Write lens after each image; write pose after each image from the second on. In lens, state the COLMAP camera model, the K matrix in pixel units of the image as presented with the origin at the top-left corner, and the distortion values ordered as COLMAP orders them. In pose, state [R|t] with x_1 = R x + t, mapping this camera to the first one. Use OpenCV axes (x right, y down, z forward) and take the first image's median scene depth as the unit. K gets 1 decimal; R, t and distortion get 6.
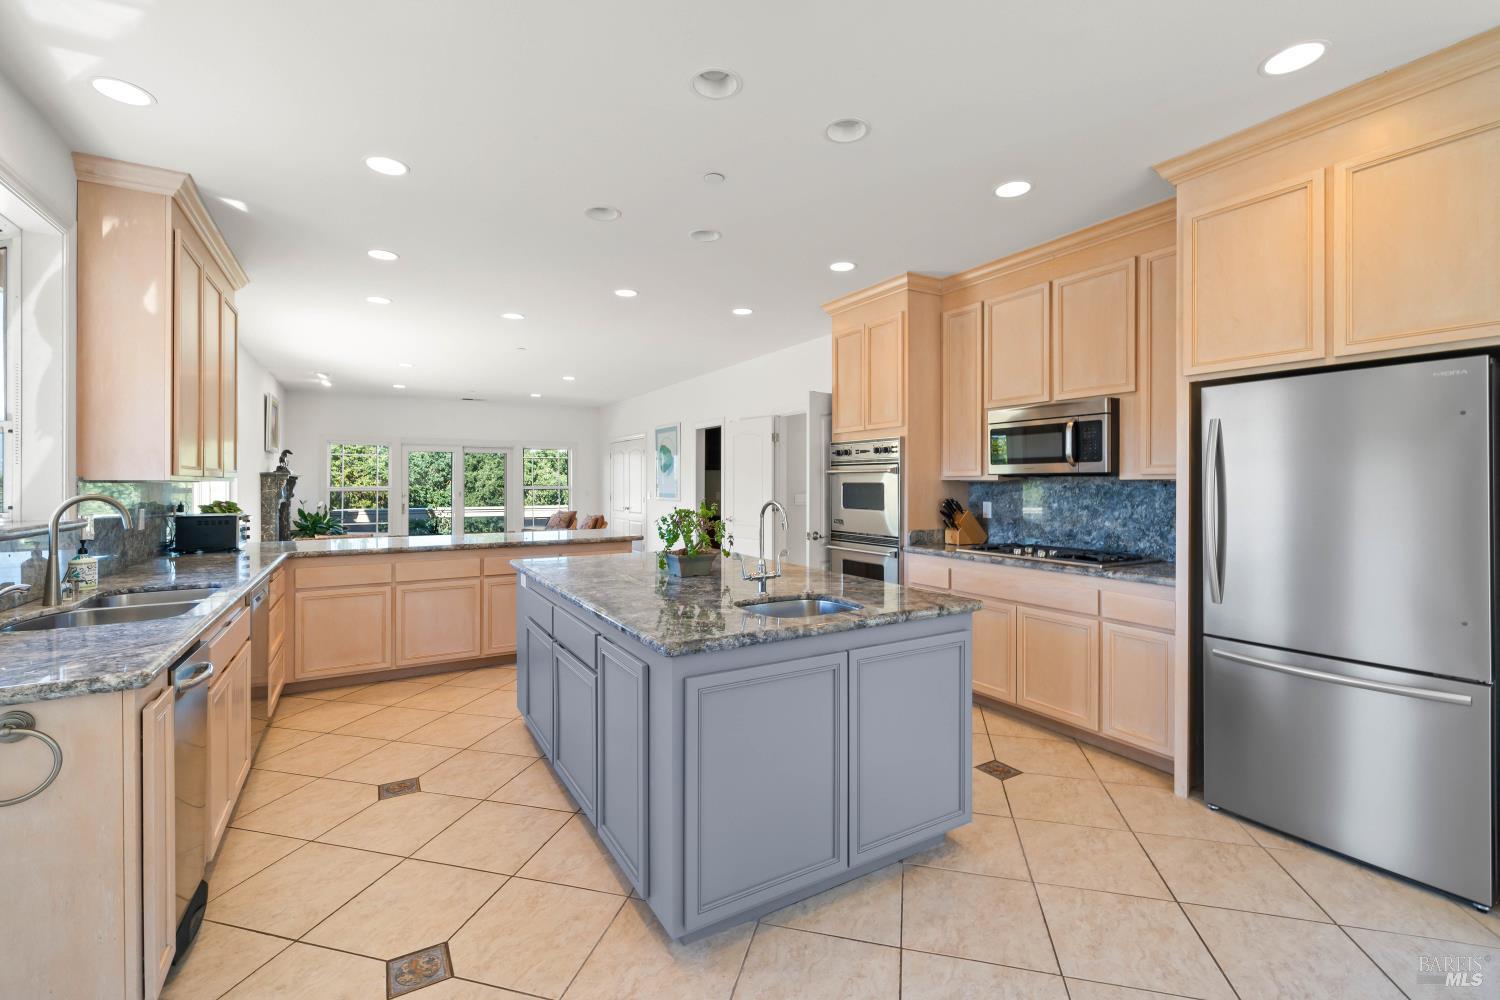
lens RADIAL K [[644.1, 0, 741.2], [0, 644.1, 481.2], [0, 0, 1]] dist [0.001305, 0.000515]
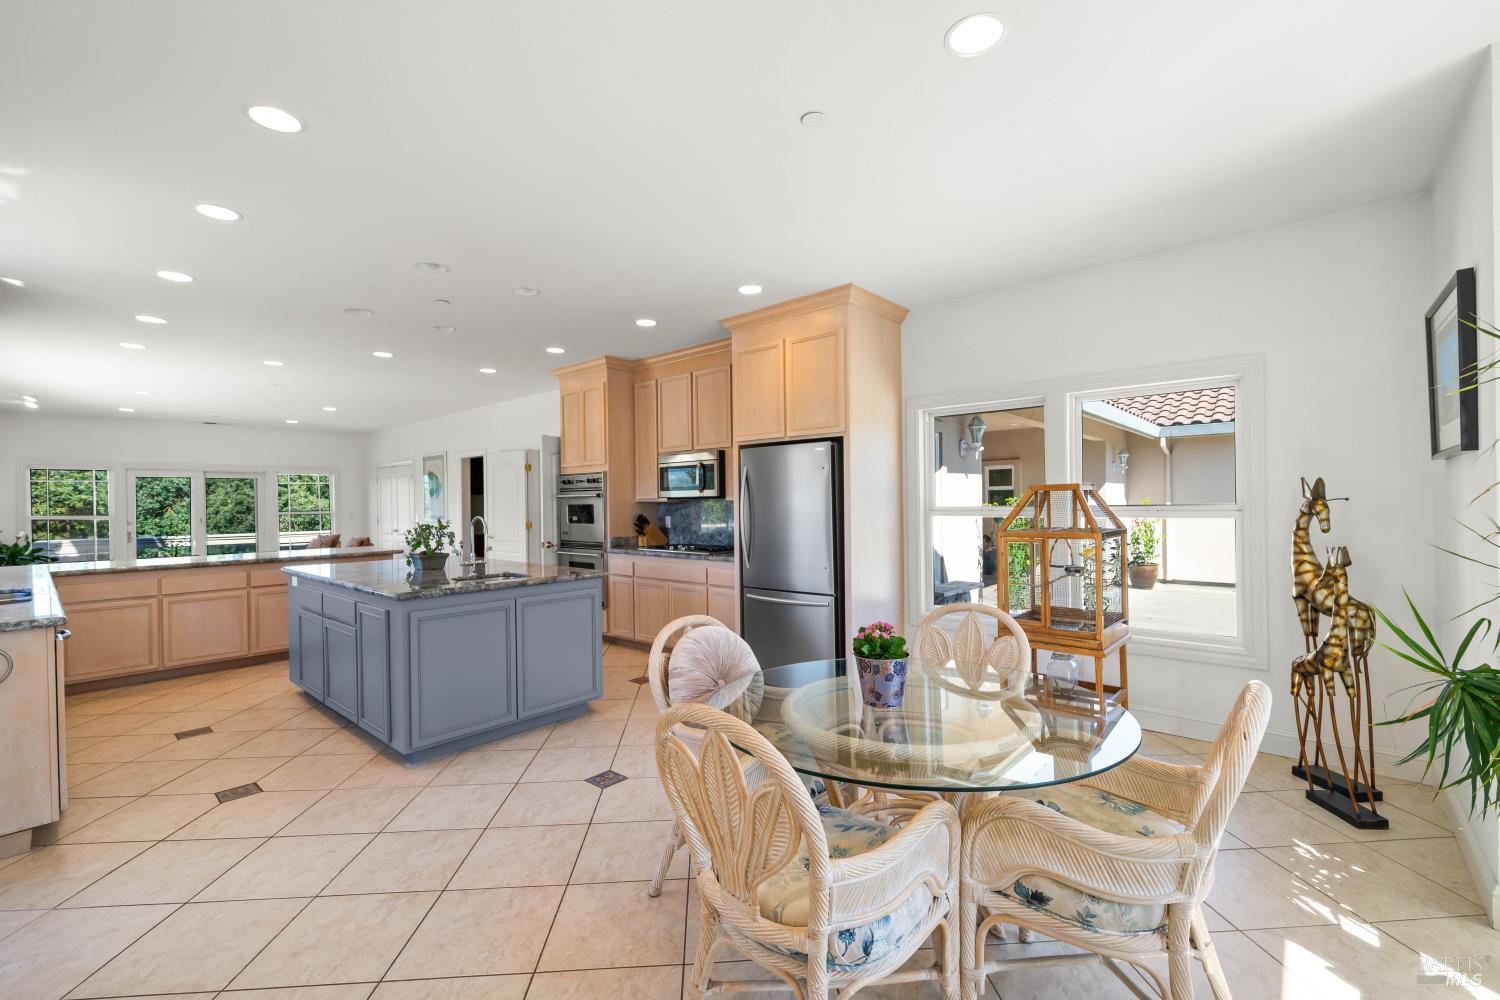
lens RADIAL K [[640.1, 0, 750.1], [0, 640.1, 504.8], [0, 0, 1]] dist [0.000650, -0.000083]
pose [[0.949152, -0.013211, 0.314540, 0.107331], [0.011794, 0.999910, 0.006405, -0.000914], [-0.314597, -0.002370, 0.949222, -0.421416]]
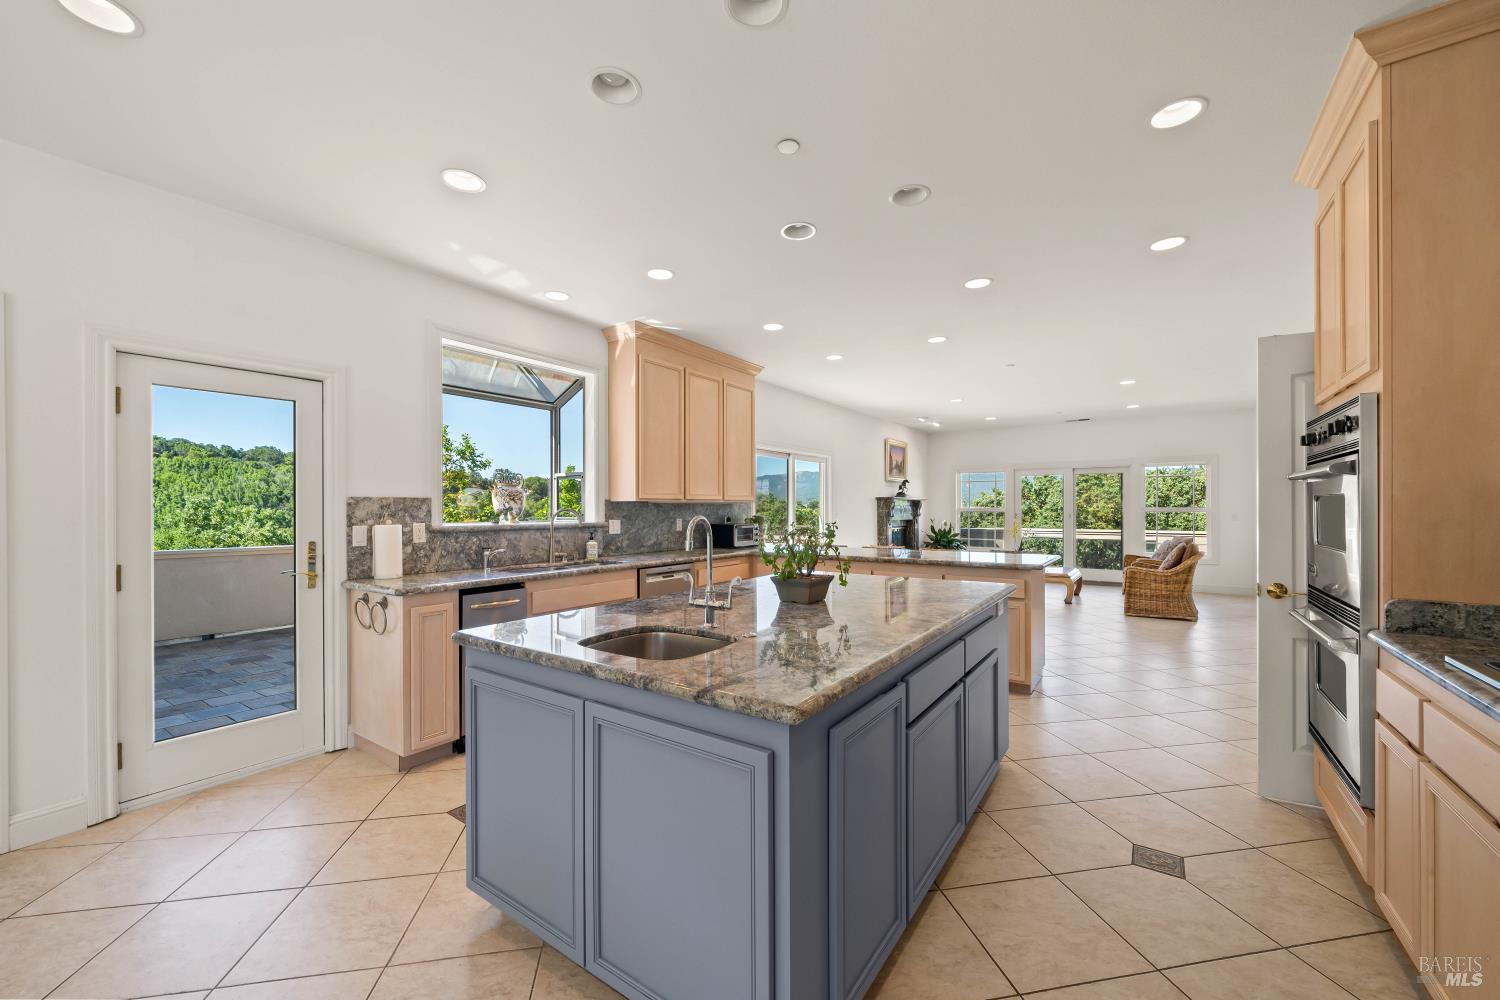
lens RADIAL K [[578.9, 0, 752.6], [0, 578.9, 507.6], [0, 0, 1]] dist [-0.001539, -0.000160]
pose [[0.420793, 0.000033, -0.907157, 0.426269], [0.003565, 0.999992, 0.001690, 0.009399], [0.907150, -0.003945, 0.420789, 0.414063]]
